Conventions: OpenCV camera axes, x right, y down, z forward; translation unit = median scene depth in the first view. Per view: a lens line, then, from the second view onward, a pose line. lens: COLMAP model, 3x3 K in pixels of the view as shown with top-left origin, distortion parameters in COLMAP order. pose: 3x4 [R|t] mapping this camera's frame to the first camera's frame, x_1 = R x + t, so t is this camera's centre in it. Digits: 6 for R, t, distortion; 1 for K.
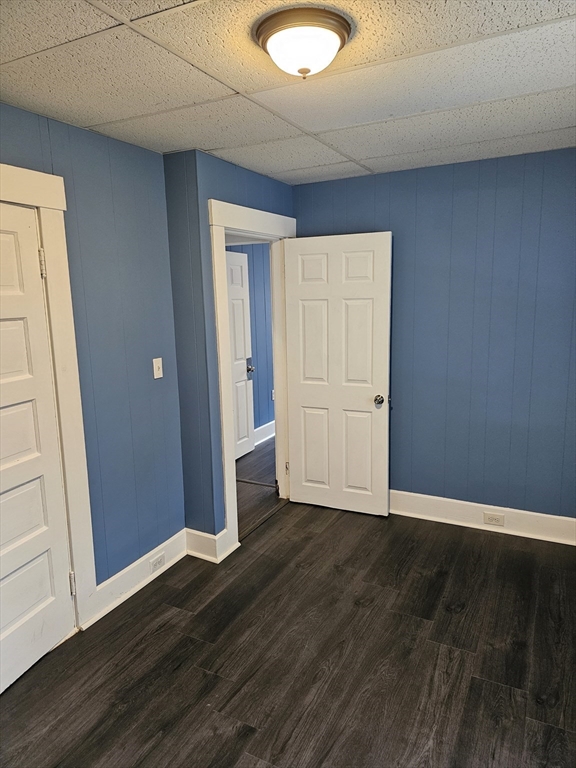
lens RADIAL K [[521.2, 0, 286.6], [0, 521.2, 383.8], [0, 0, 1]] dist [0.048363, -0.031012]
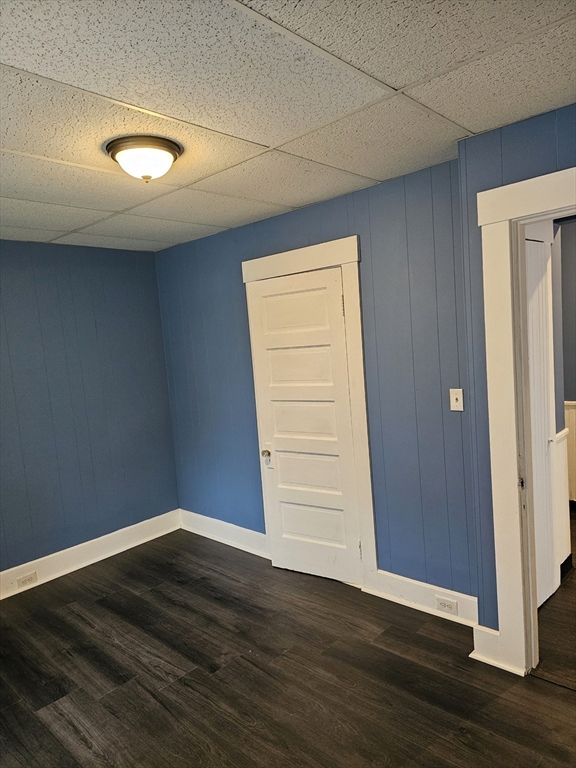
lens RADIAL K [[521.2, 0, 287.9], [0, 521.2, 386.0], [0, 0, 1]] dist [0.048363, -0.031012]
pose [[-0.269363, 0.134227, -0.953639, 0.887125], [-0.075995, 0.984189, 0.159992, -0.225648], [0.960036, 0.115567, -0.254903, 1.222954]]
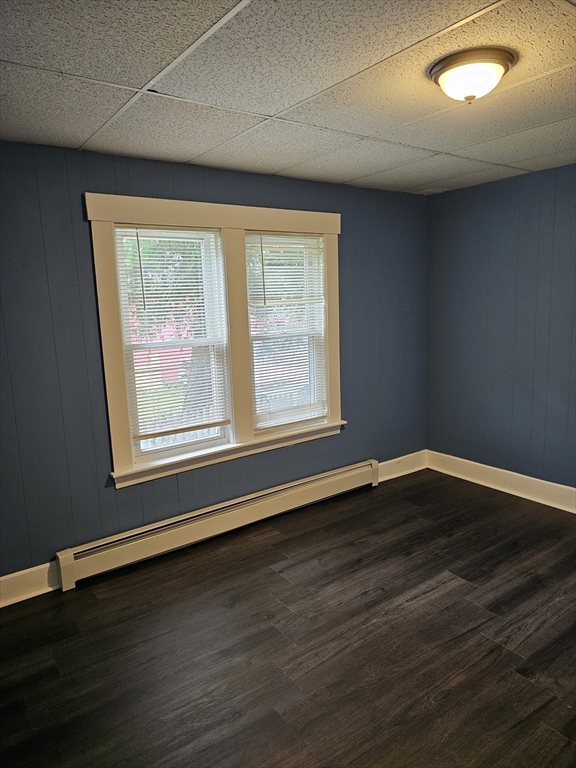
lens RADIAL K [[521.2, 0, 285.8], [0, 521.2, 391.4], [0, 0, 1]] dist [0.048363, -0.031012]
pose [[-0.896564, -0.033434, 0.441651, -0.083358], [0.120050, 0.941476, 0.314976, -0.272998], [-0.426335, 0.335417, -0.840080, 1.674341]]
